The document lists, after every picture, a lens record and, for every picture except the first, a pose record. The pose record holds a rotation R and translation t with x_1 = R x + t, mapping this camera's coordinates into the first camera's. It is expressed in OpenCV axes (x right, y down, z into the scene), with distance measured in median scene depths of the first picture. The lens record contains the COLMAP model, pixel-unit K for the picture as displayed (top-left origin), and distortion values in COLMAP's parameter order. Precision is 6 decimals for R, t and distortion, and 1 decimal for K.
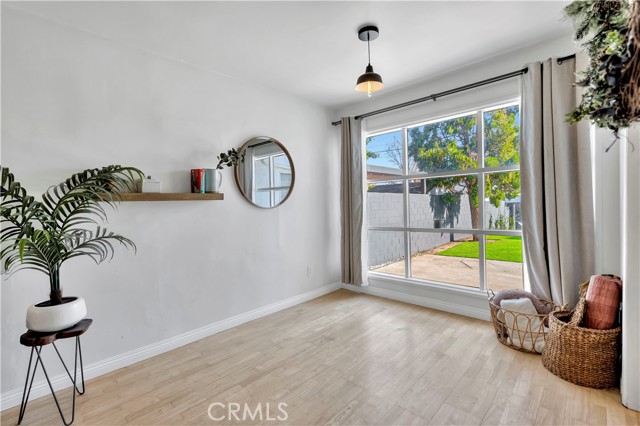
lens RADIAL K [[293.6, 0, 320.0], [0, 293.6, 213.0], [0, 0, 1]] dist [0.000816, 0.000126]
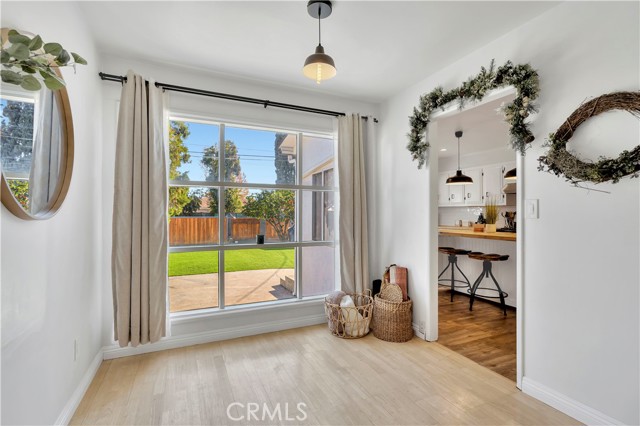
lens RADIAL K [[295.1, 0, 320.0], [0, 295.1, 213.0], [0, 0, 1]] dist [-0.001391, -0.000131]
pose [[0.377480, 0.033043, 0.925428, -0.344489], [0.014244, 0.999038, -0.041481, -0.003213], [-0.925908, 0.028841, 0.376646, 0.420596]]
